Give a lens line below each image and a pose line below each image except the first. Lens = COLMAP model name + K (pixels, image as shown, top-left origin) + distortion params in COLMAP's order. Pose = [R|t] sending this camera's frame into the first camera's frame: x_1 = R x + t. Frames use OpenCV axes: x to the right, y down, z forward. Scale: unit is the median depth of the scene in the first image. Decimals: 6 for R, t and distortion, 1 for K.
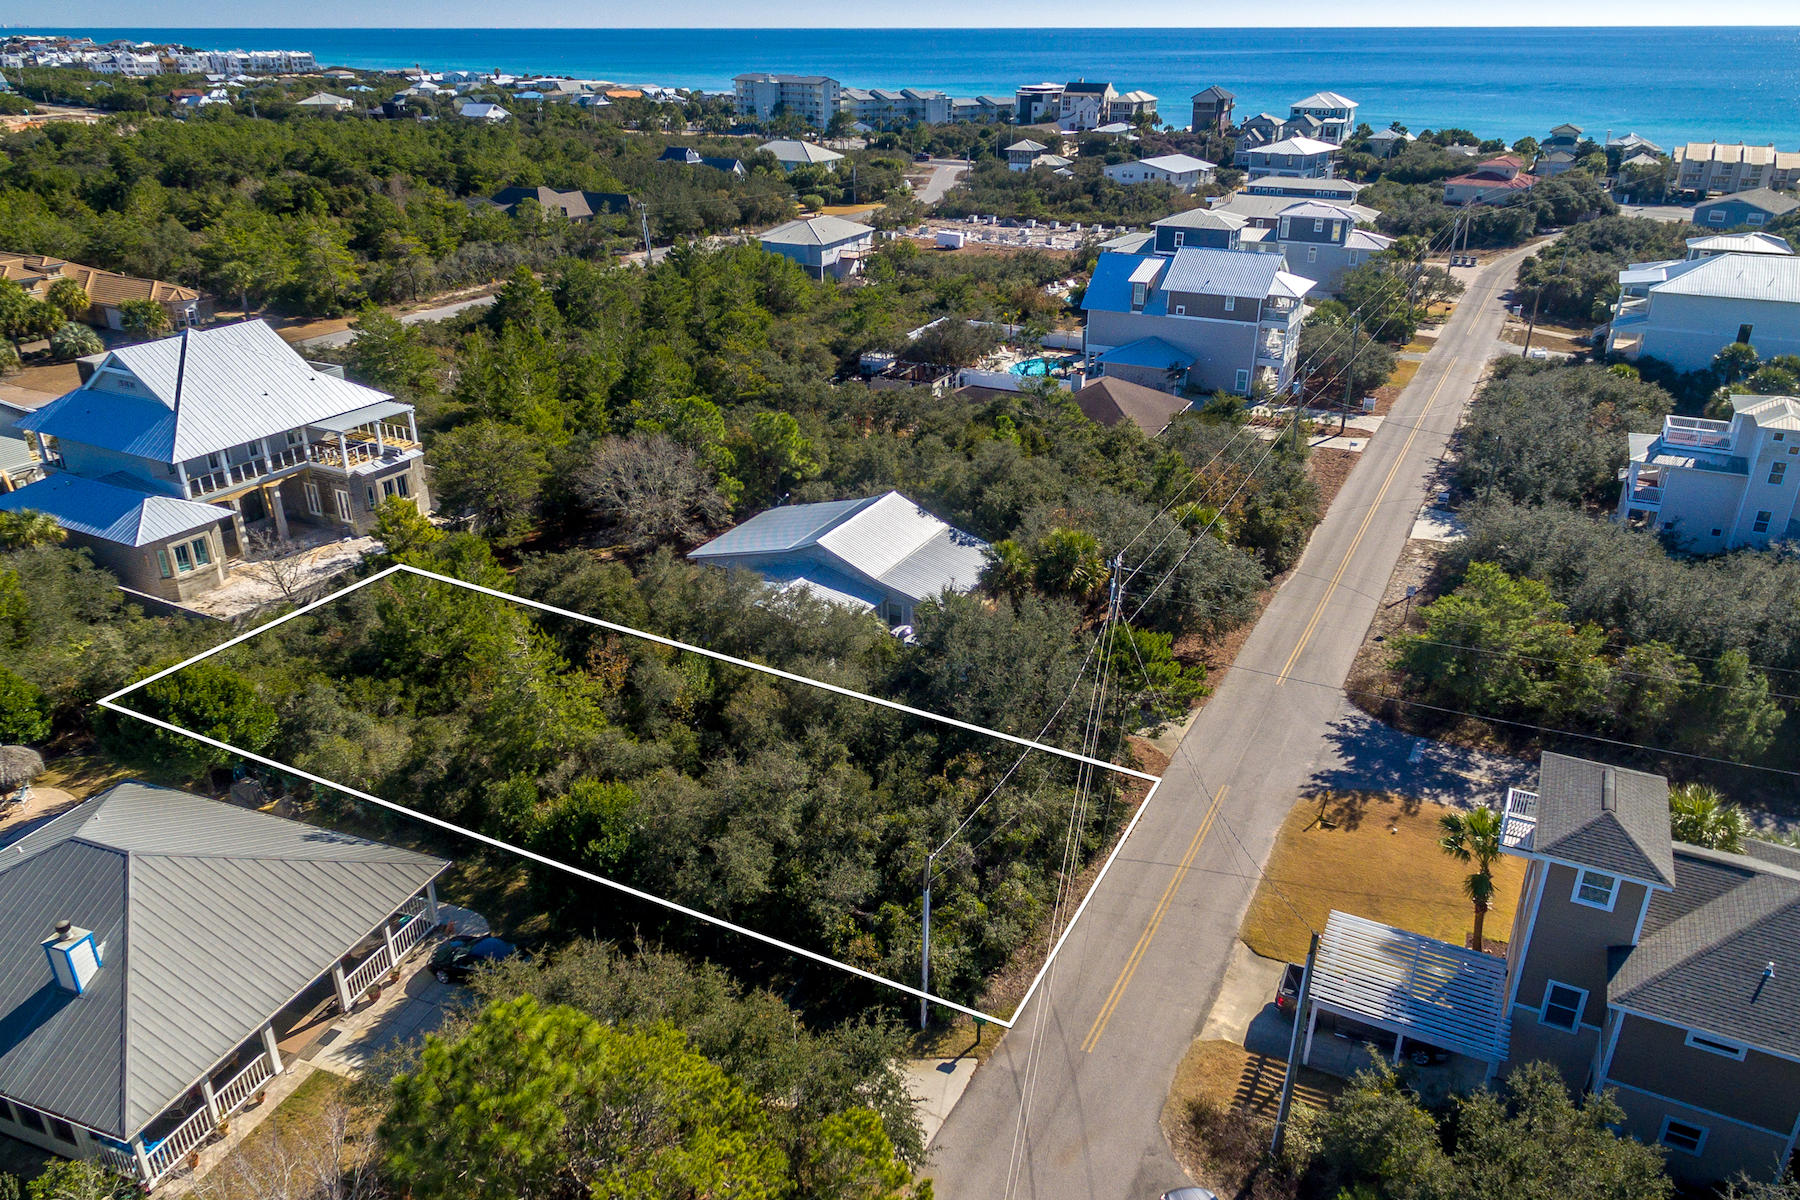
lens RADIAL K [[1238.0, 0, 889.6], [0, 1238.0, 597.7], [0, 0, 1]] dist [0.002541, 0.002092]
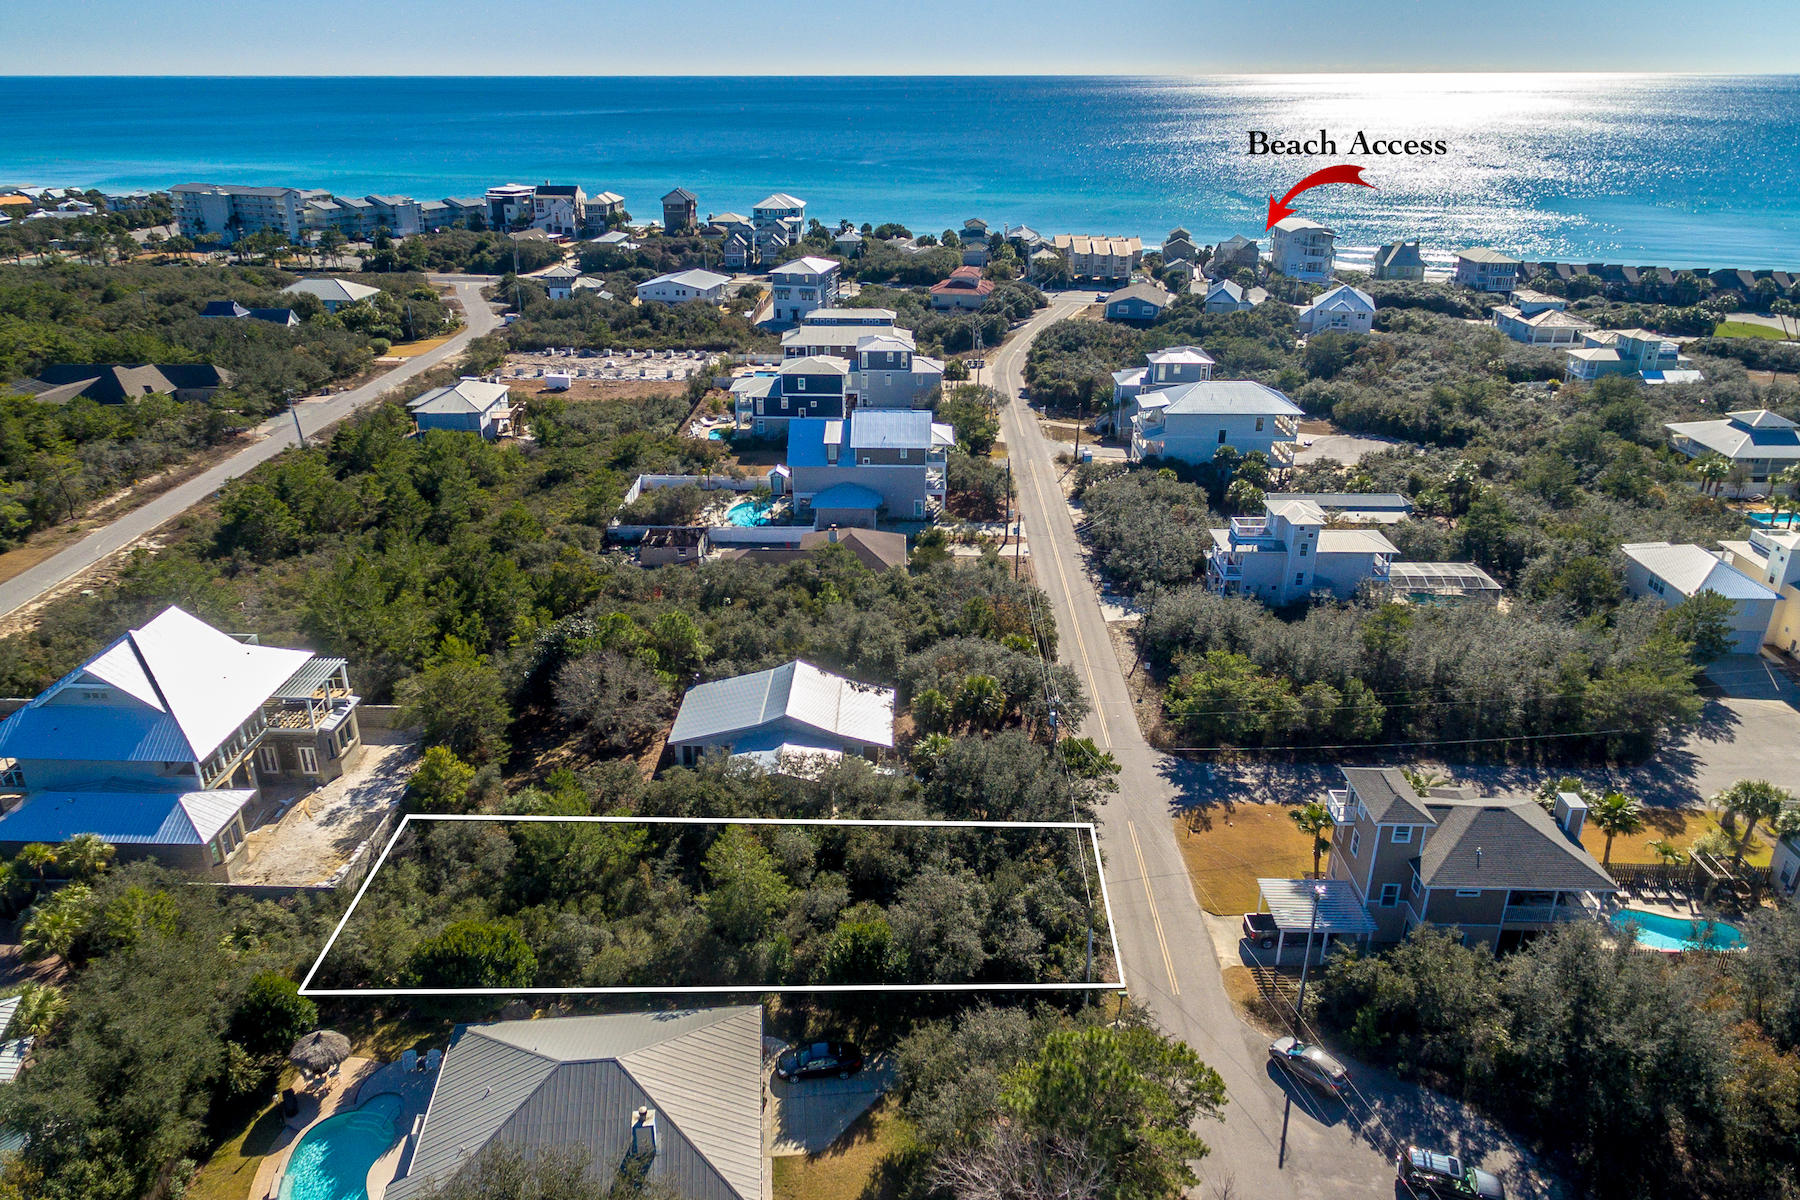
lens RADIAL K [[1233.9, 0, 859.5], [0, 1233.9, 596.5], [0, 0, 1]] dist [0.004493, -0.000205]
pose [[0.900991, -0.168820, 0.399644, -0.420197], [0.181646, 0.983346, 0.005872, -0.137863], [-0.393979, 0.067303, 0.916652, -0.228420]]
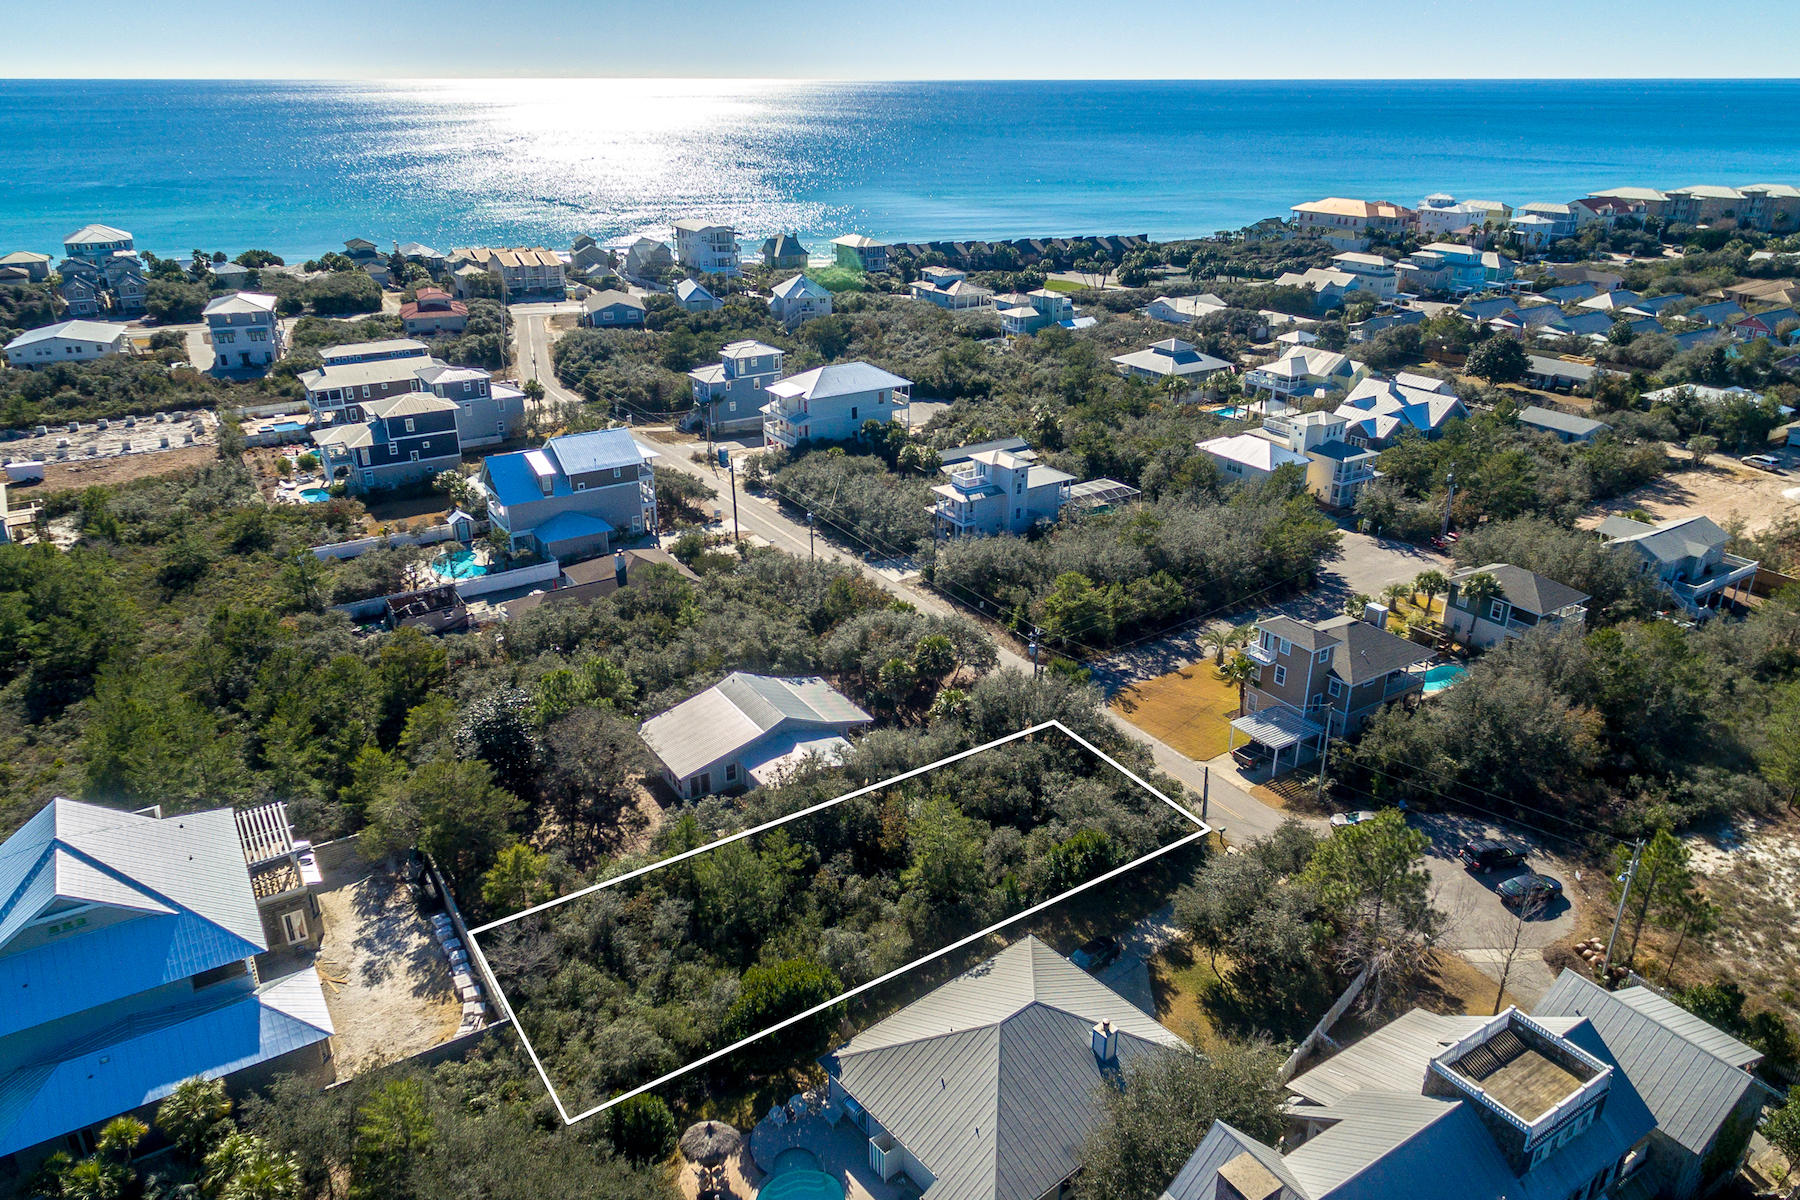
lens RADIAL K [[1238.0, 0, 889.6], [0, 1238.0, 597.7], [0, 0, 1]] dist [0.002541, 0.002092]
pose [[0.491117, -0.334668, 0.804240, -0.901990], [0.362994, 0.917899, 0.160299, -0.292433], [-0.791858, 0.213209, 0.572278, 0.069001]]
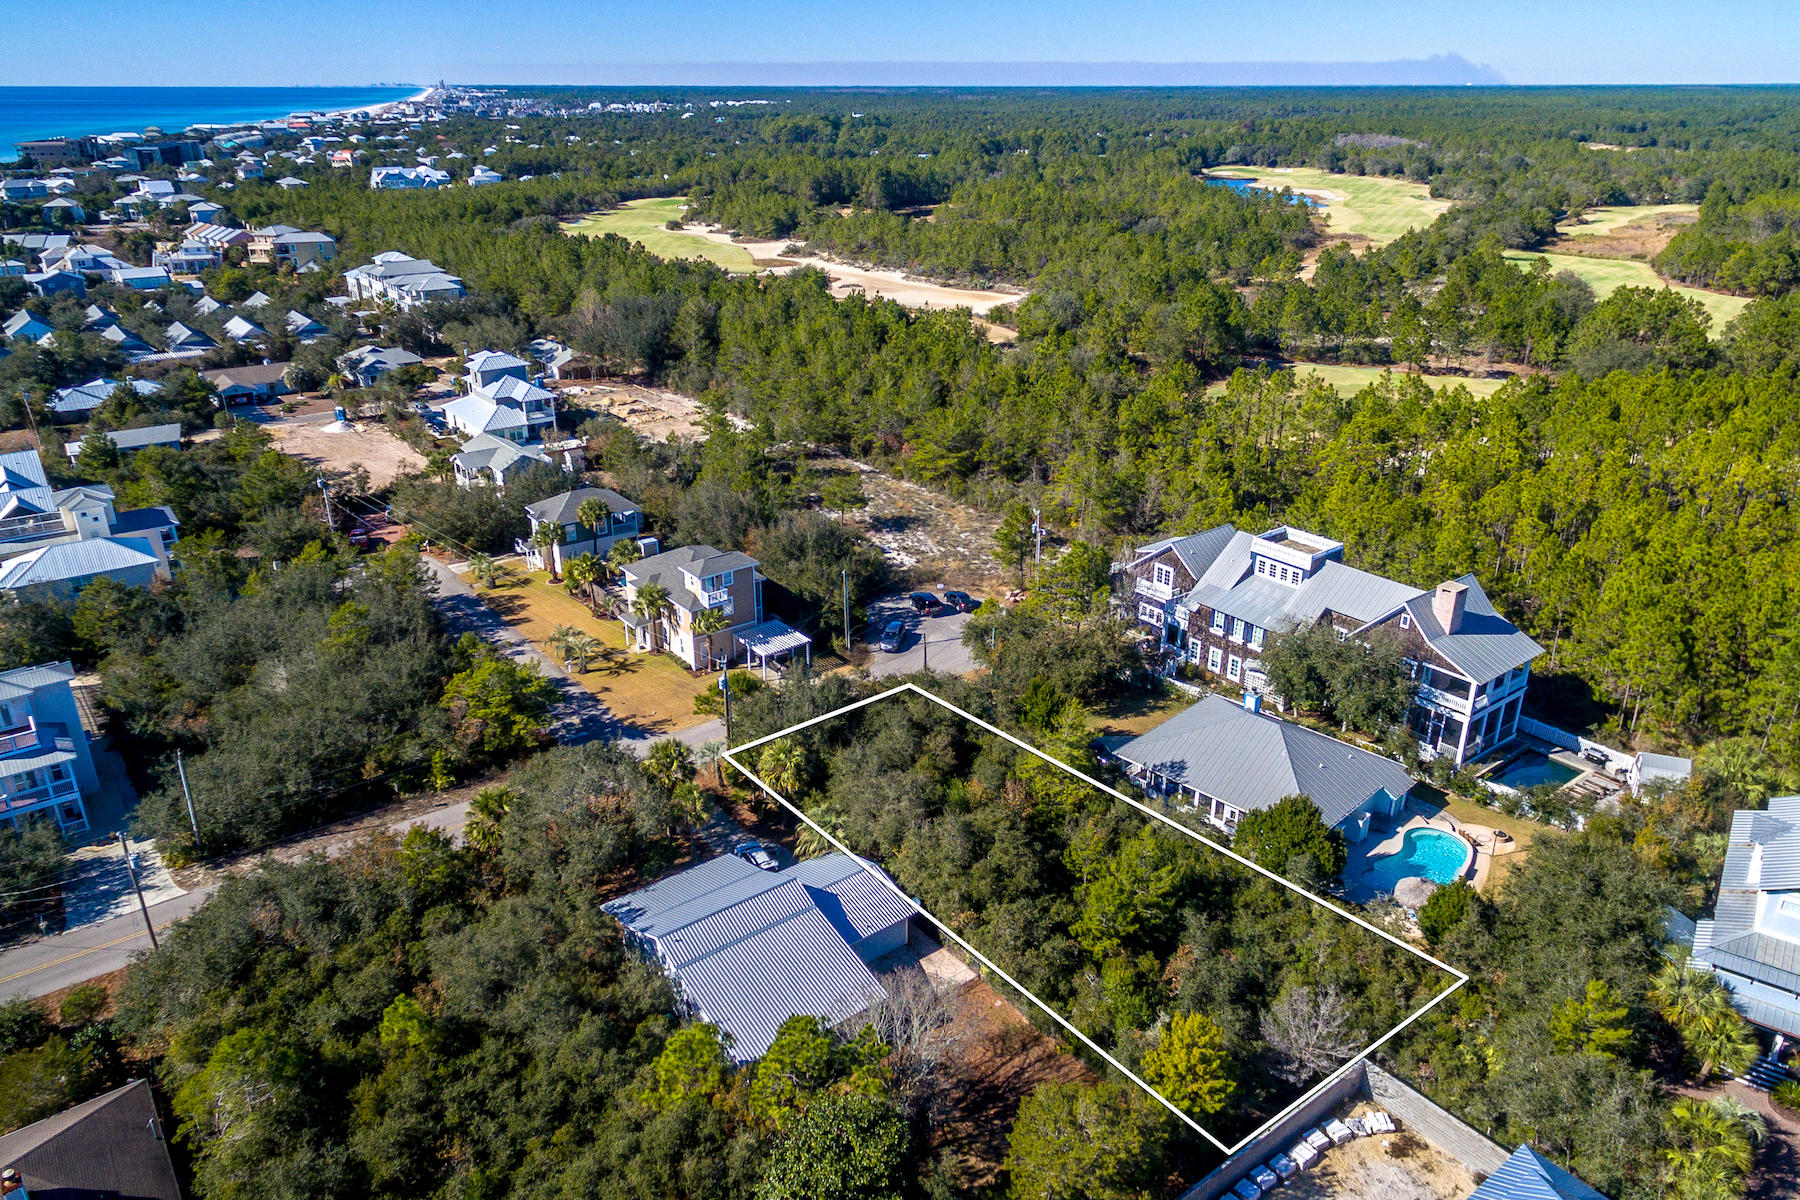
lens RADIAL K [[1226.0, 0, 892.6], [0, 1226.0, 602.1], [0, 0, 1]] dist [0.001818, 0.003549]
pose [[-0.911812, -0.157060, 0.379384, -0.417355], [0.172300, 0.692321, 0.700717, -0.785596], [-0.372710, 0.704290, -0.604205, 1.208240]]
